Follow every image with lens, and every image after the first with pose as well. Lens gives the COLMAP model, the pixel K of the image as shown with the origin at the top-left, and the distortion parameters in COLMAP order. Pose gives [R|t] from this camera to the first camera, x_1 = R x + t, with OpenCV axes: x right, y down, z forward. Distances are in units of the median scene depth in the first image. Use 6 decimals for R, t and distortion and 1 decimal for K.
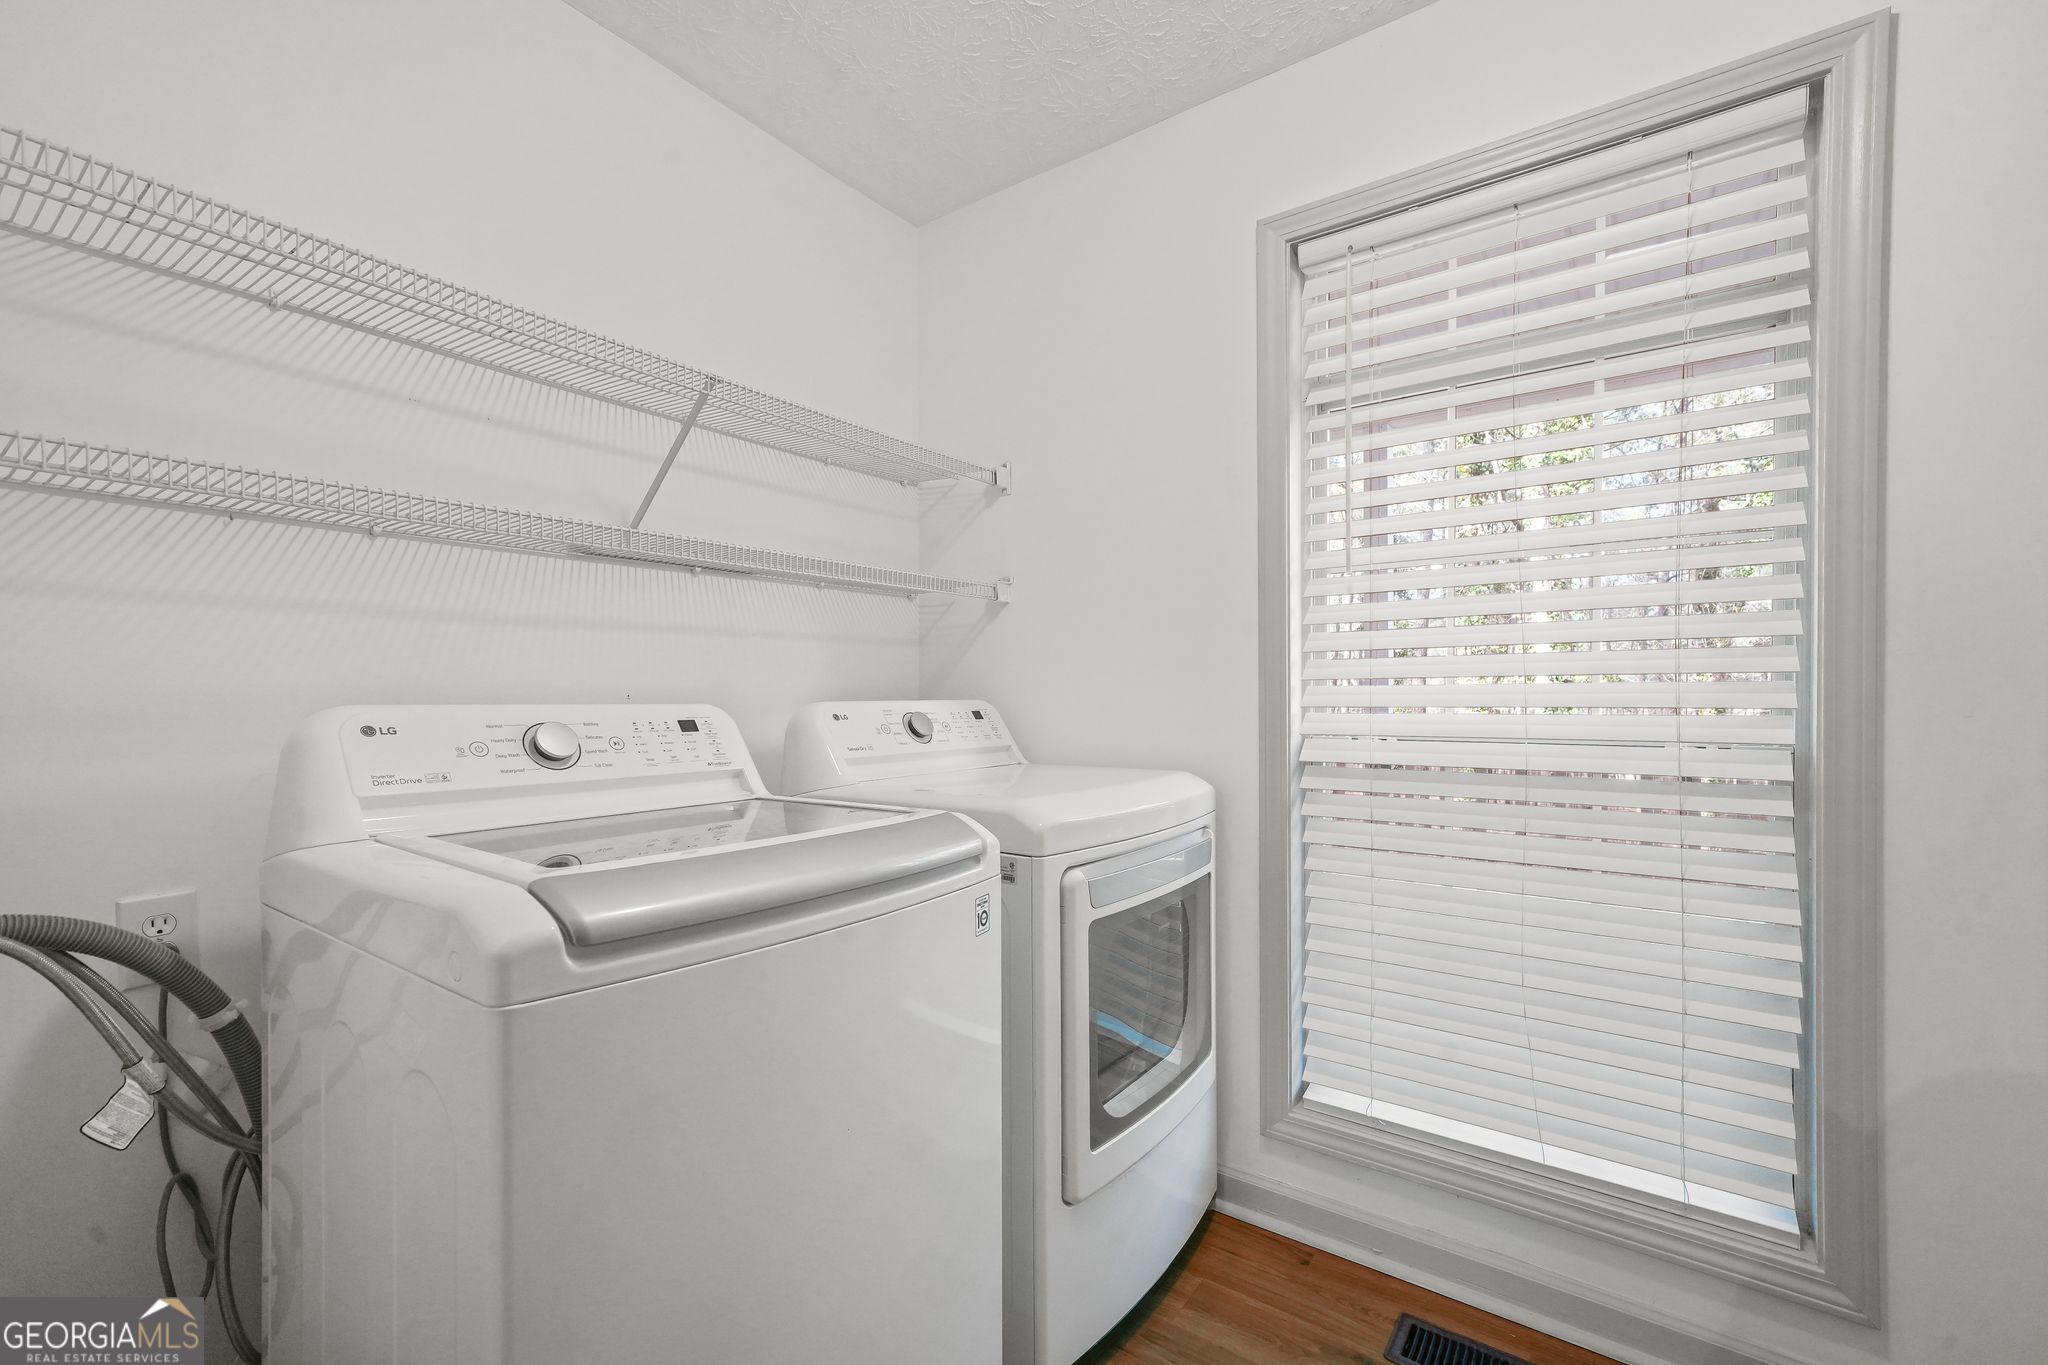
lens RADIAL K [[865.8, 0, 1012.8], [0, 865.8, 695.4], [0, 0, 1]] dist [0.007238, 0.000123]
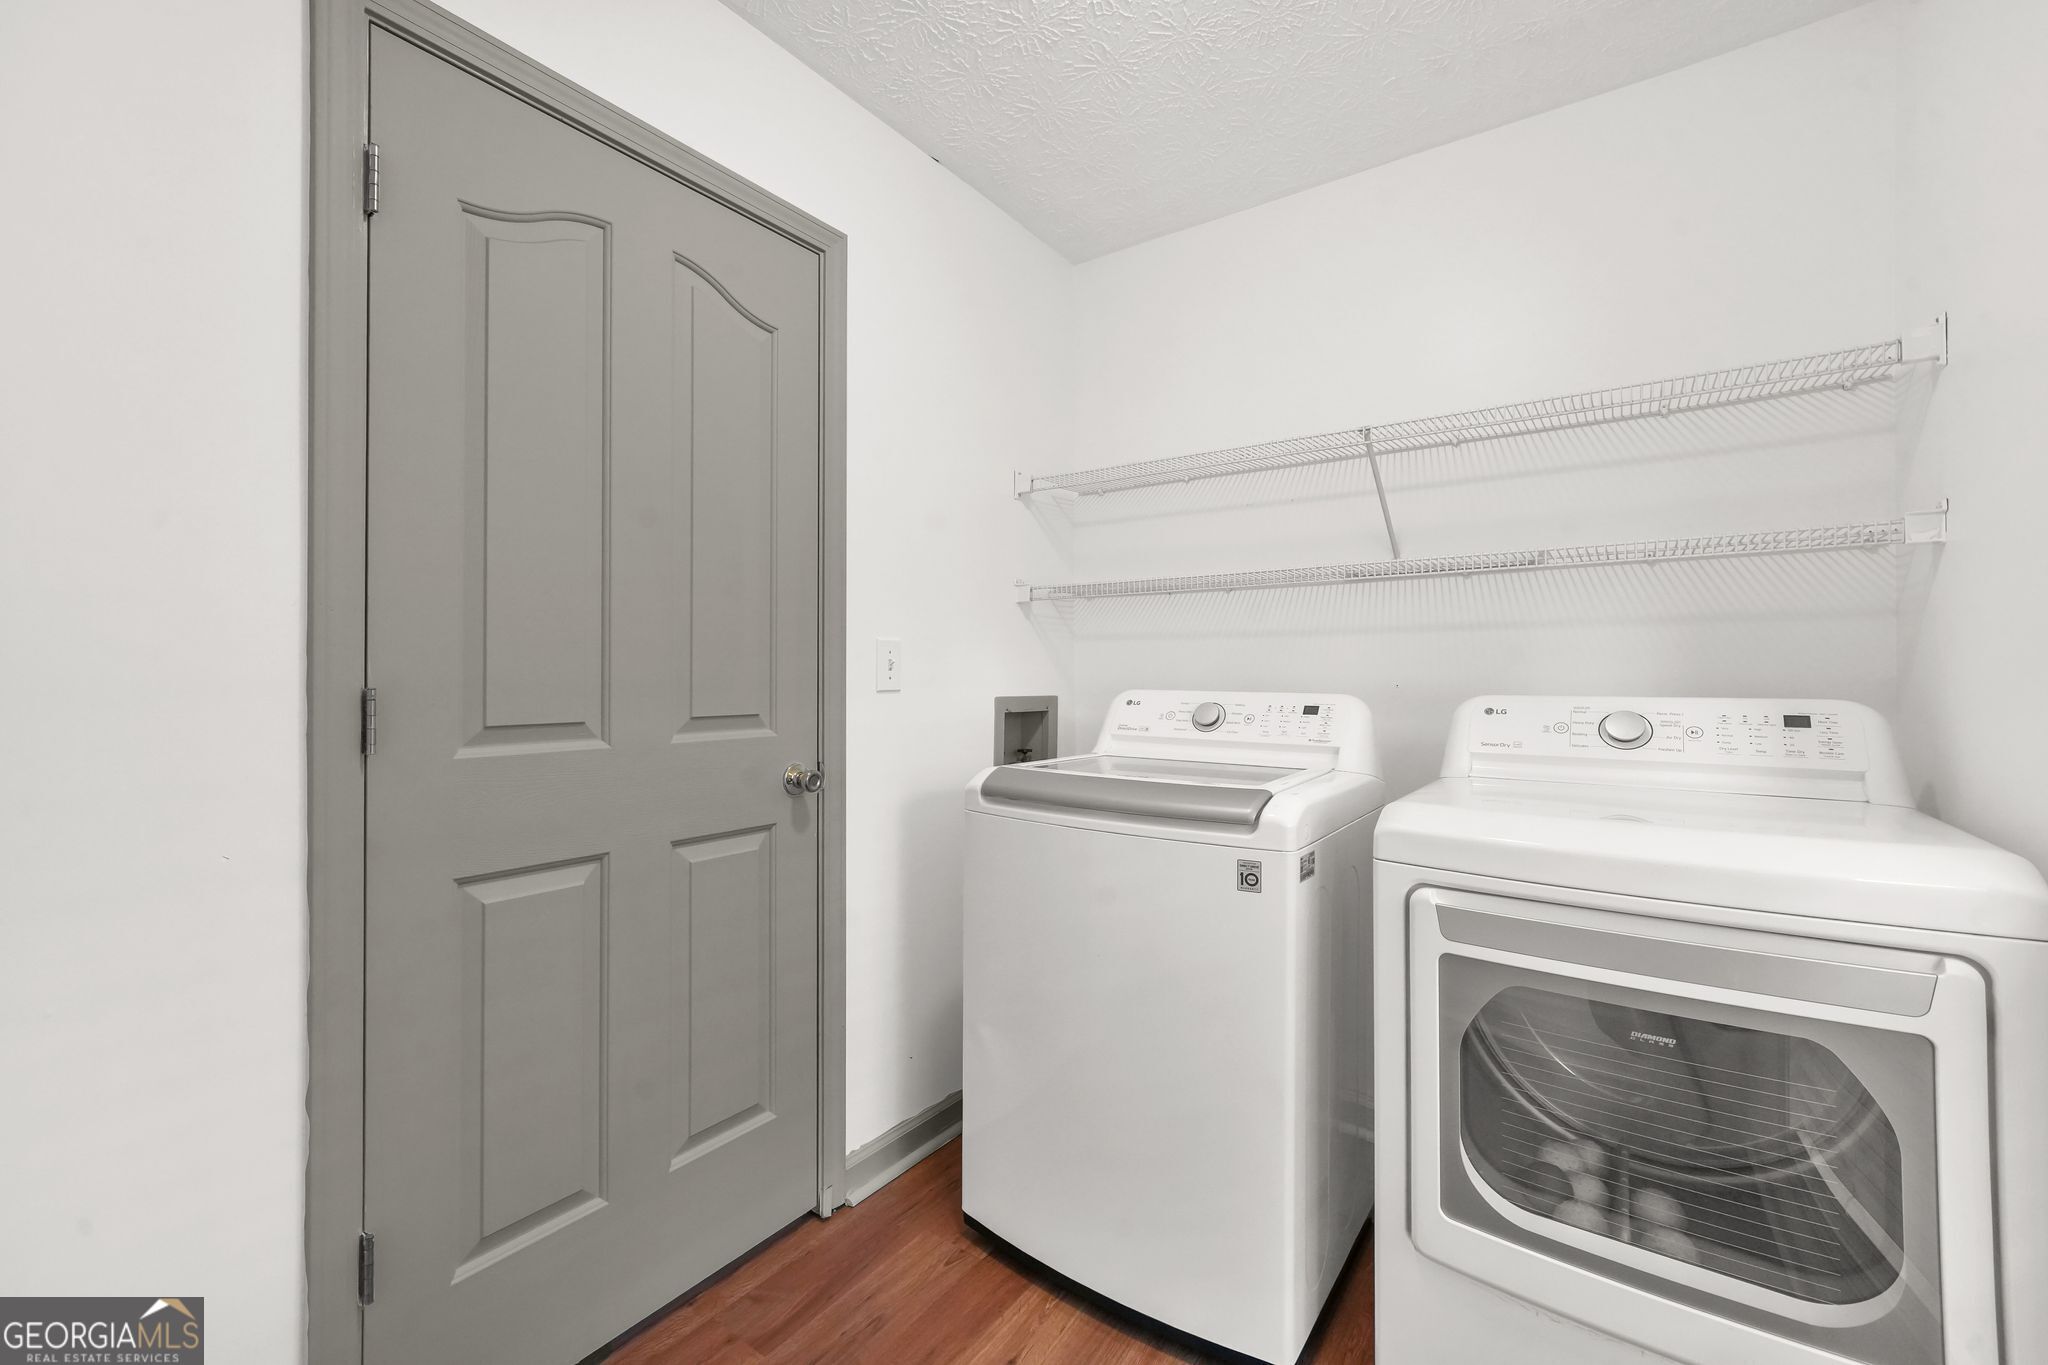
lens RADIAL K [[865.8, 0, 1012.8], [0, 865.8, 695.4], [0, 0, 1]] dist [0.007238, 0.000123]
pose [[0.009702, 0.028518, -0.999546, 0.939731], [-0.002239, 0.999591, 0.028498, -0.023579], [0.999950, 0.001961, 0.009762, 0.542868]]
